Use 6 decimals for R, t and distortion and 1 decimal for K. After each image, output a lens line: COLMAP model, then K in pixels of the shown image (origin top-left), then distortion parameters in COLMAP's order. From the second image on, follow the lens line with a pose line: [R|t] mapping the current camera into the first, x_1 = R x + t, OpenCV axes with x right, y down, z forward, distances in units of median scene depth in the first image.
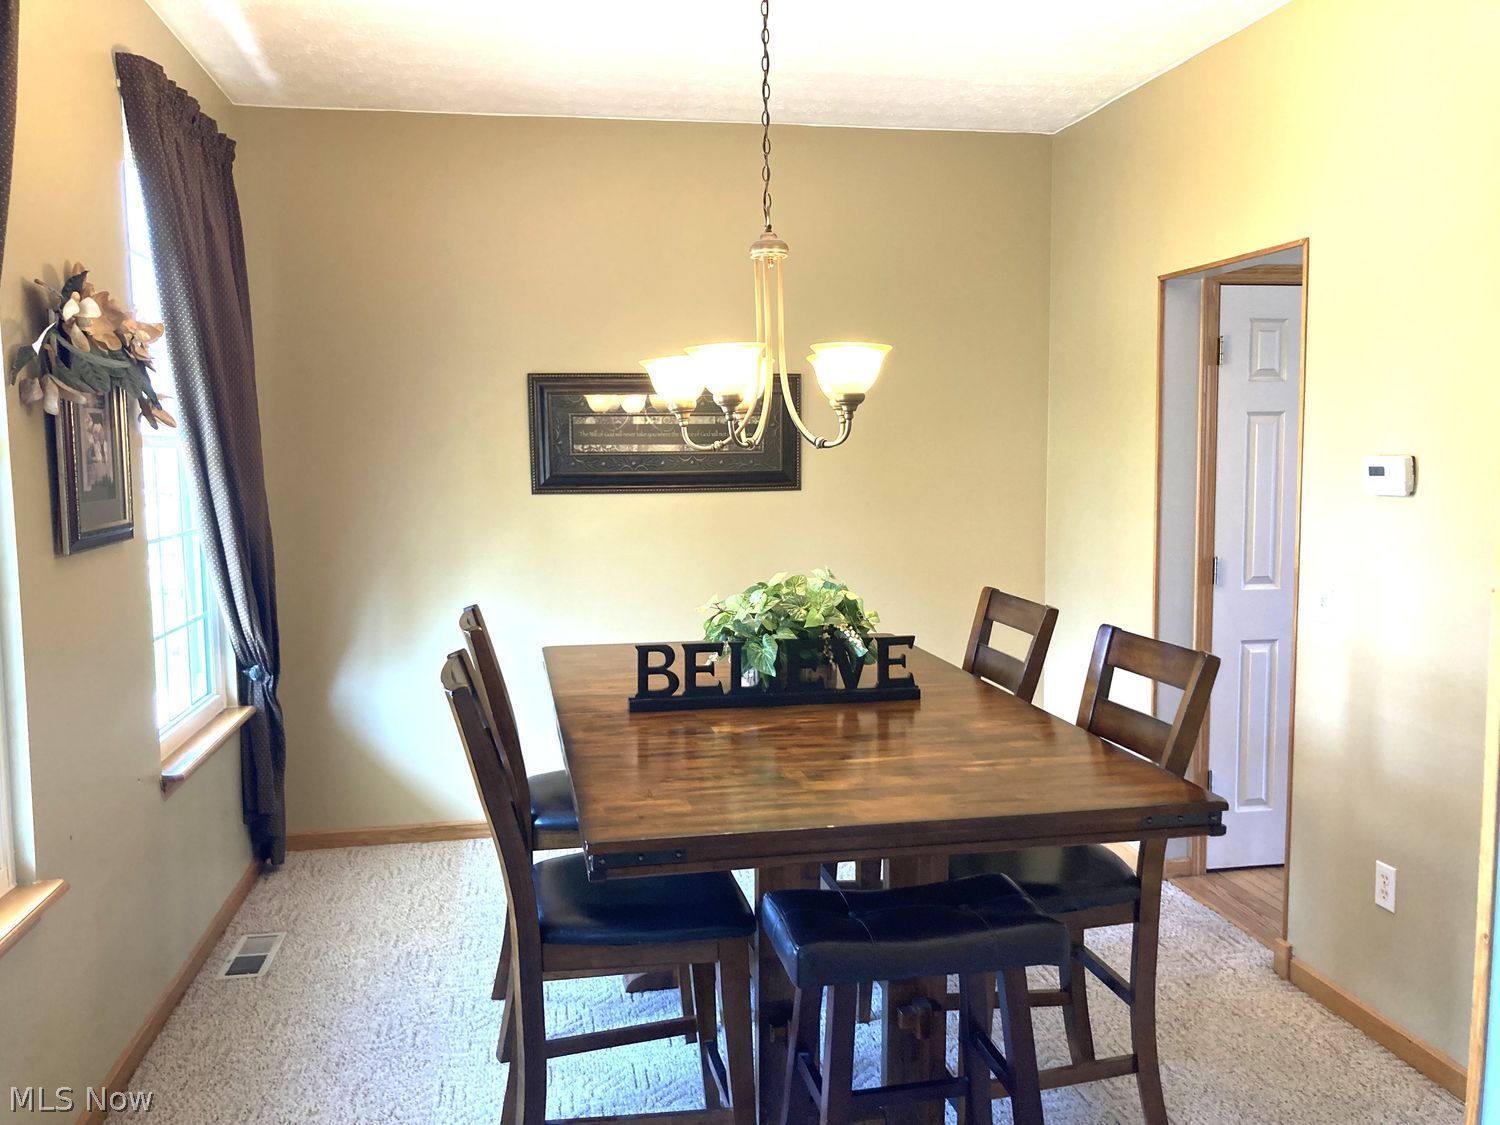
lens RADIAL K [[1230.5, 0, 747.6], [0, 1230.5, 548.4], [0, 0, 1]] dist [0.099594, -0.108895]
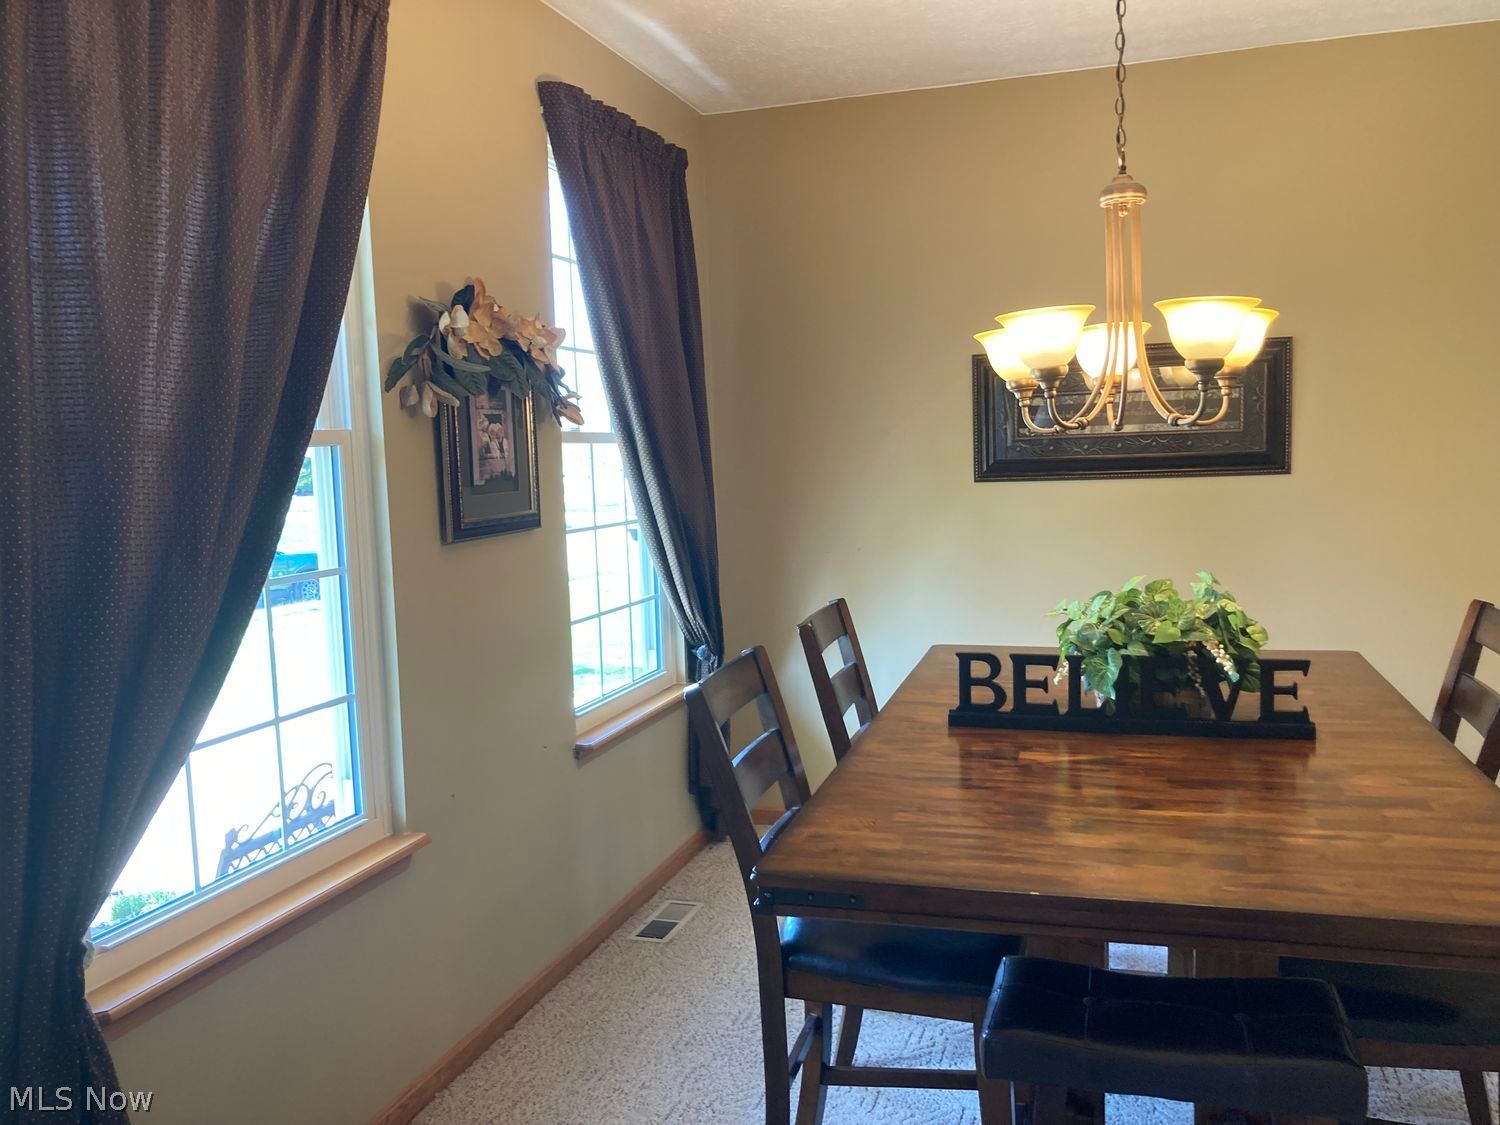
lens RADIAL K [[1248.5, 0, 758.8], [0, 1248.5, 548.7], [0, 0, 1]] dist [0.052328, -0.045039]
pose [[0.894569, 0.018833, -0.446533, 0.181932], [-0.012821, 0.999782, 0.016482, -0.010180], [0.446746, -0.009020, 0.894615, 0.116126]]
